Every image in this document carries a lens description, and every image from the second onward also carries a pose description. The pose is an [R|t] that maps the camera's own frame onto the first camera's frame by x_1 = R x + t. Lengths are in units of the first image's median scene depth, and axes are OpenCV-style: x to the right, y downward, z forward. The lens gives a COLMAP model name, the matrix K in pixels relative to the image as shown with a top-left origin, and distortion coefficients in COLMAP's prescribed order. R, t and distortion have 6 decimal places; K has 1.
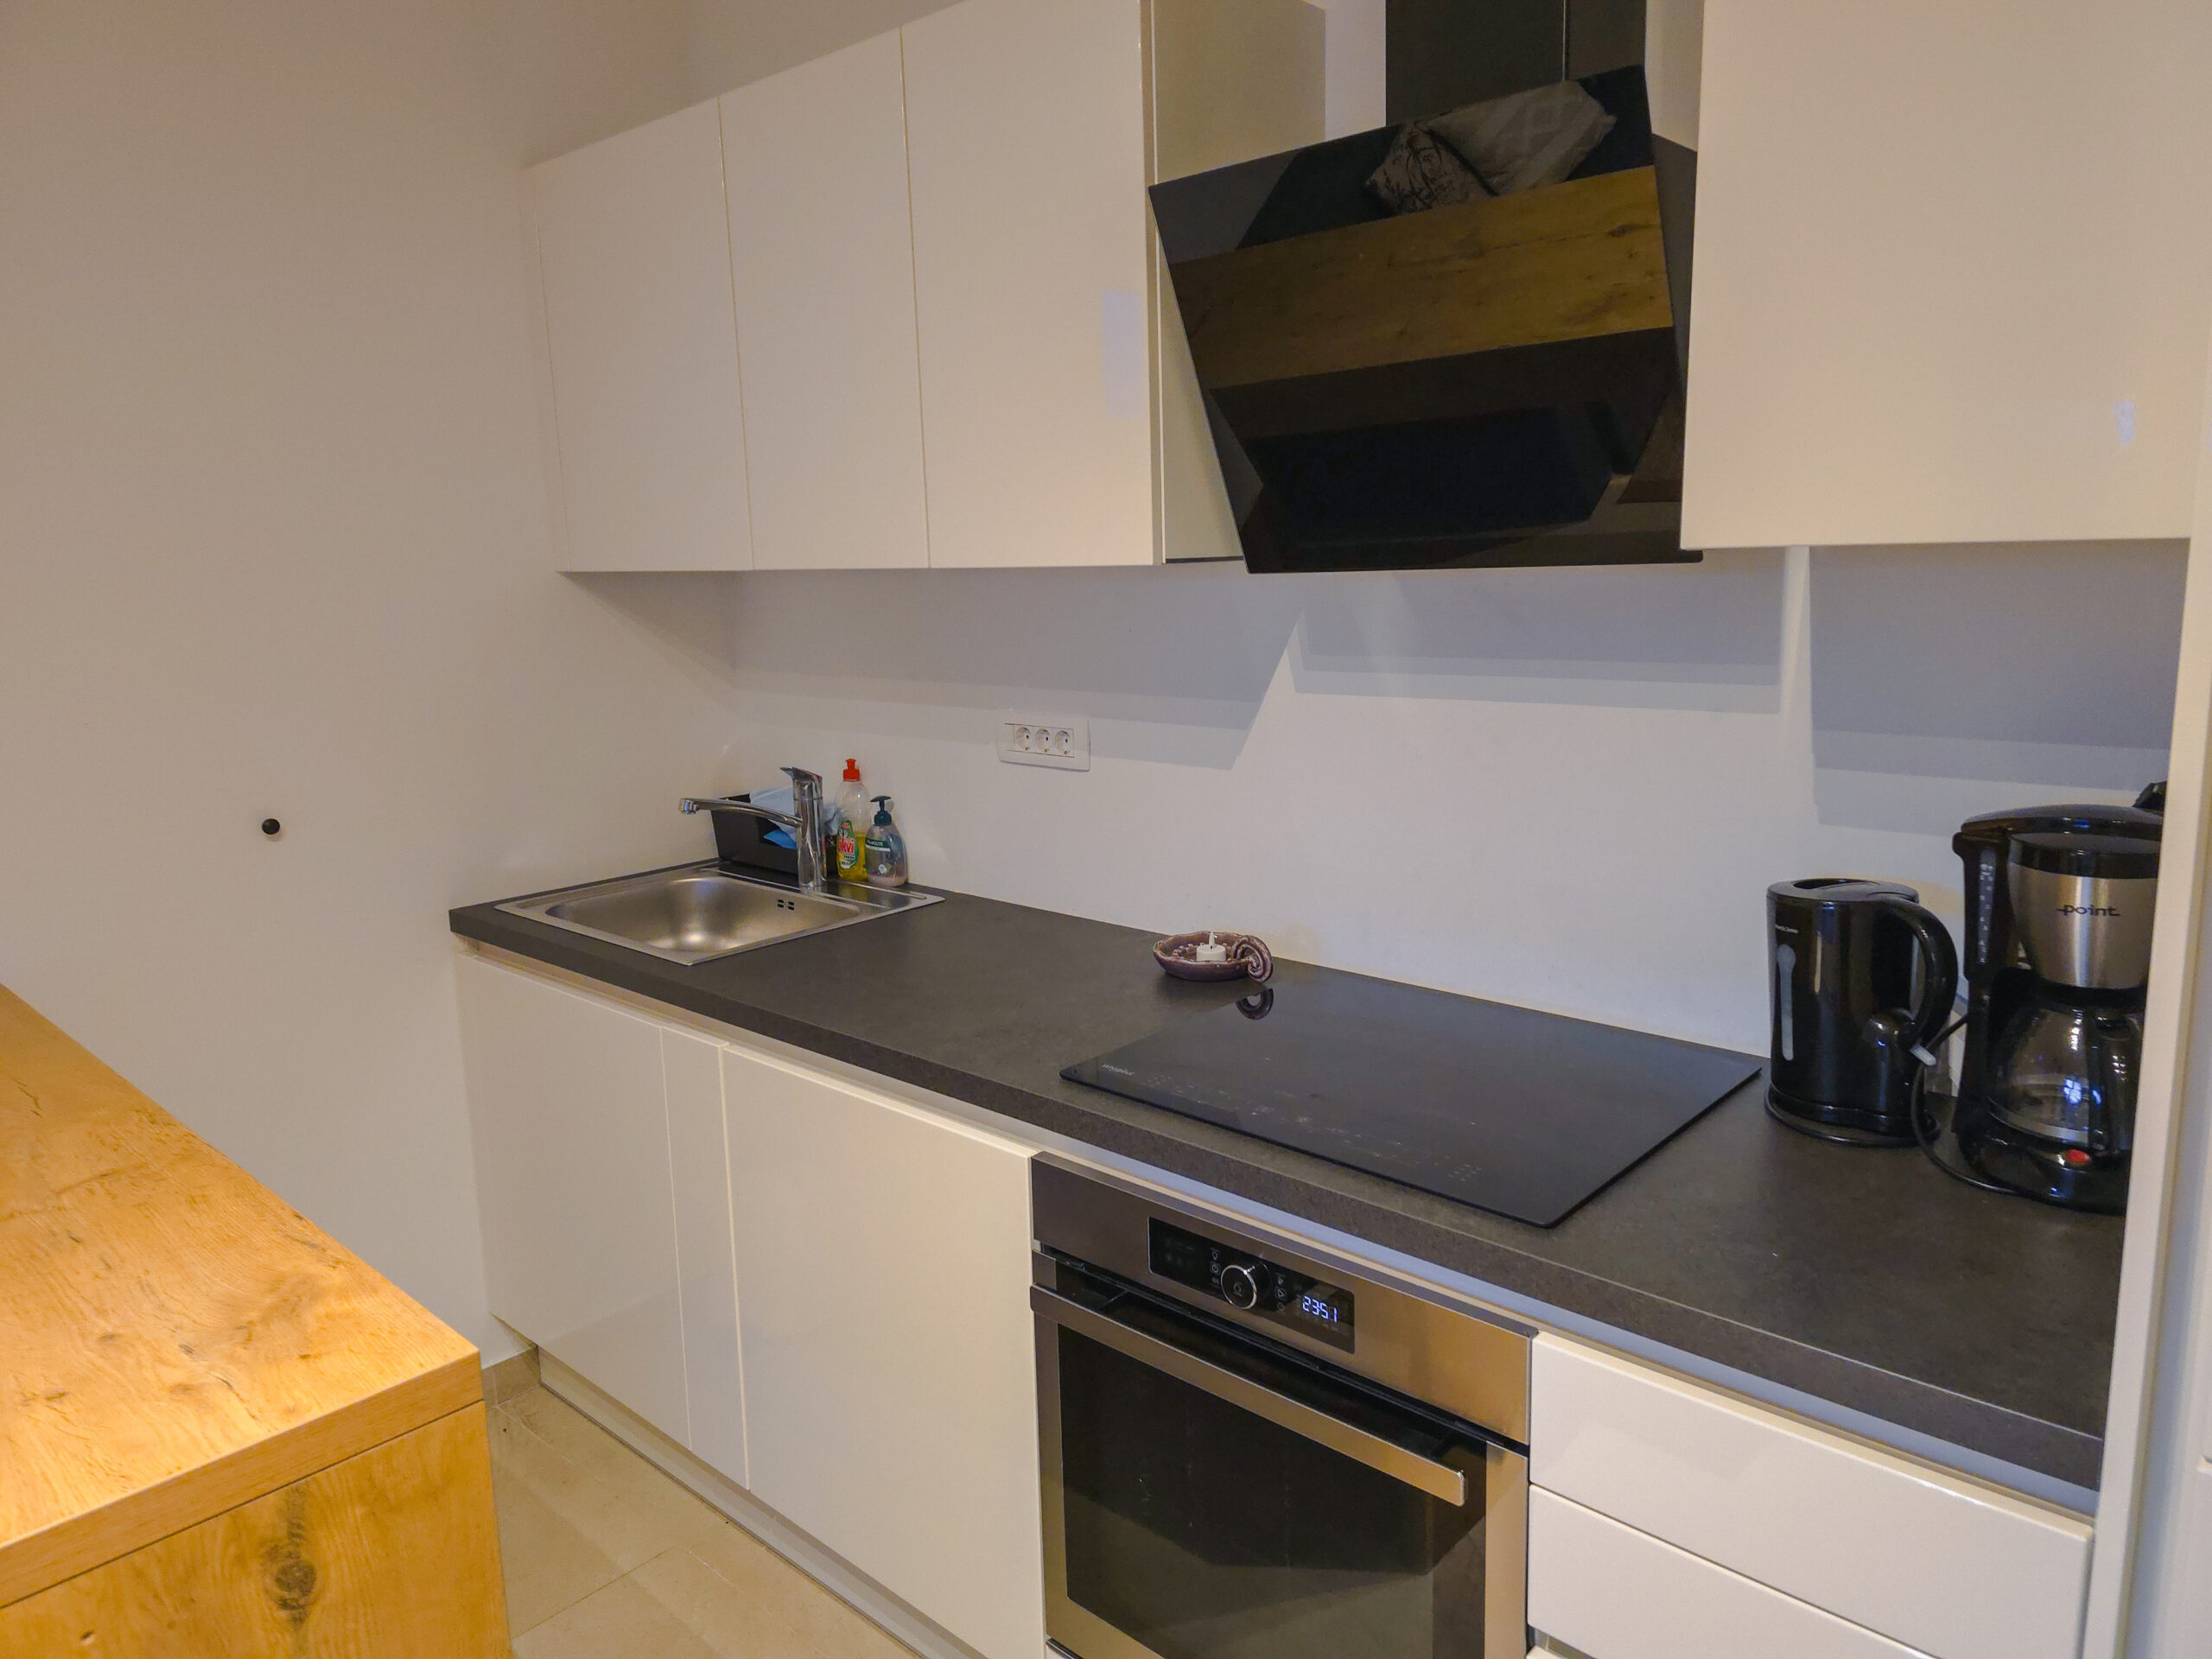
lens RADIAL K [[1464.0, 0, 1102.8], [0, 1464.0, 801.1], [0, 0, 1]] dist [0.094455, -0.093677]
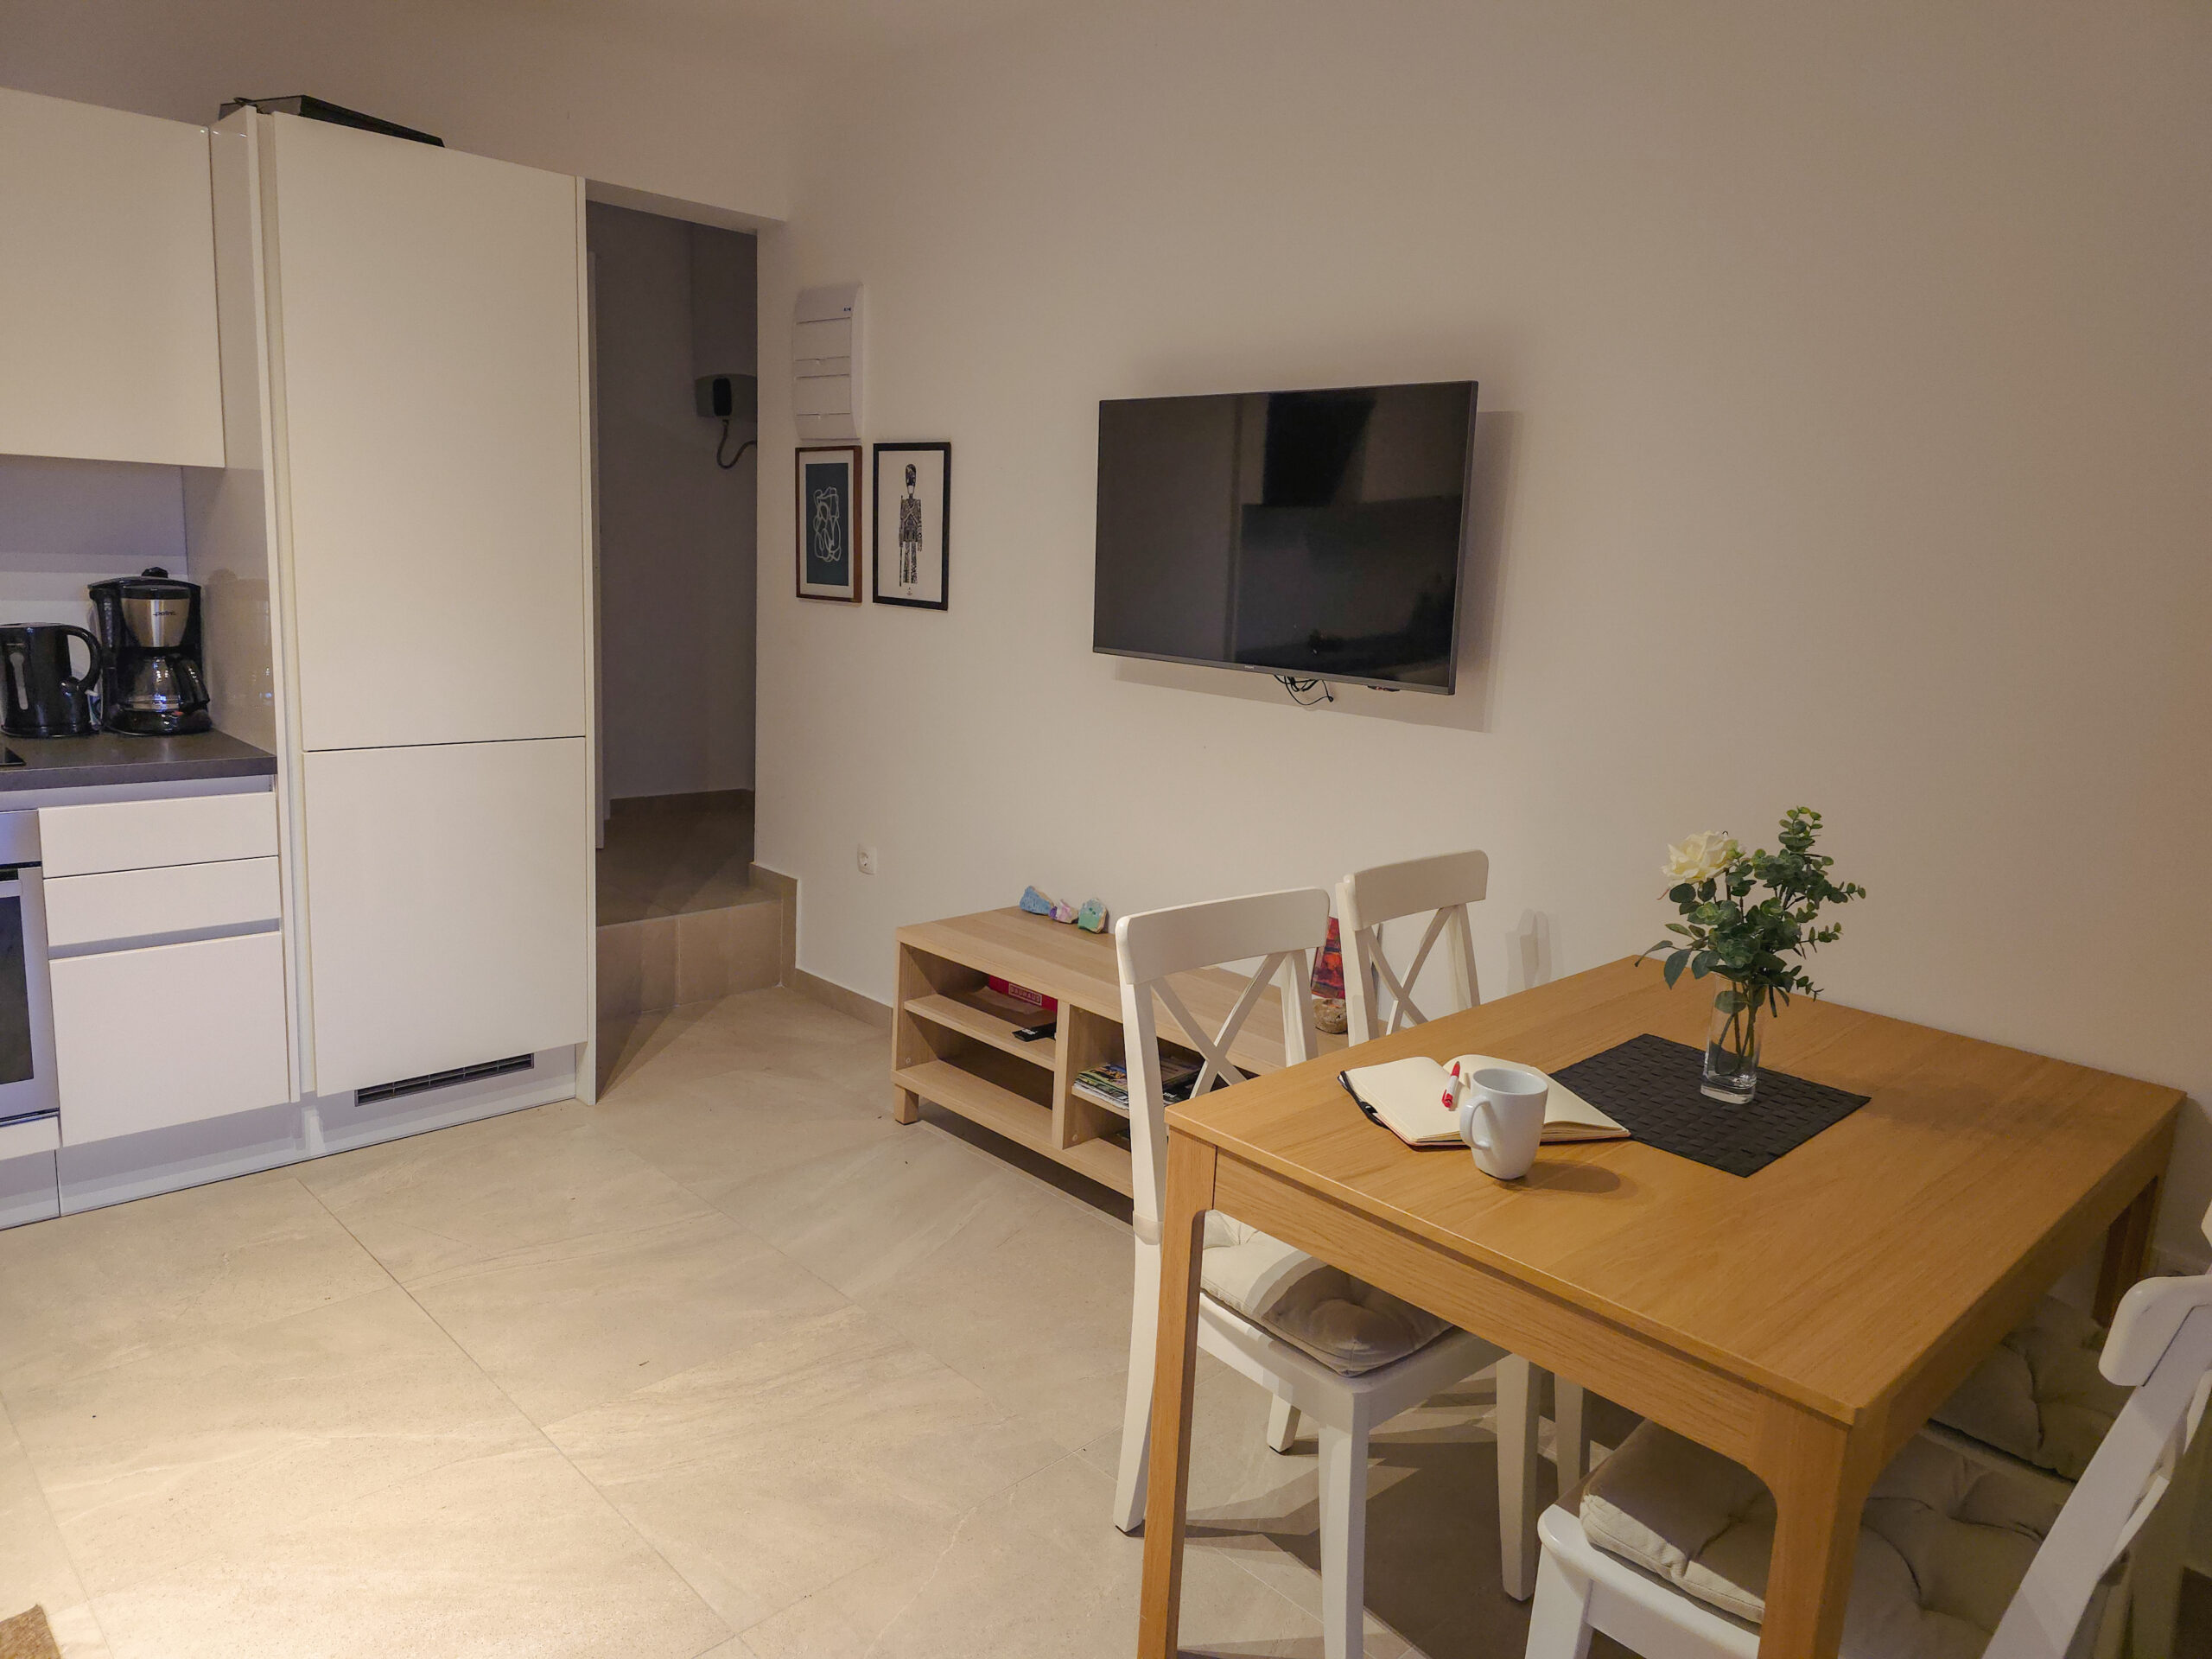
lens RADIAL K [[1464.0, 0, 1102.8], [0, 1464.0, 801.1], [0, 0, 1]] dist [0.094455, -0.093677]
pose [[0.058318, -0.142847, 0.988025, -1.110193], [0.116031, 0.983972, 0.135412, 0.141864], [-0.991532, 0.106745, 0.073958, -0.447251]]
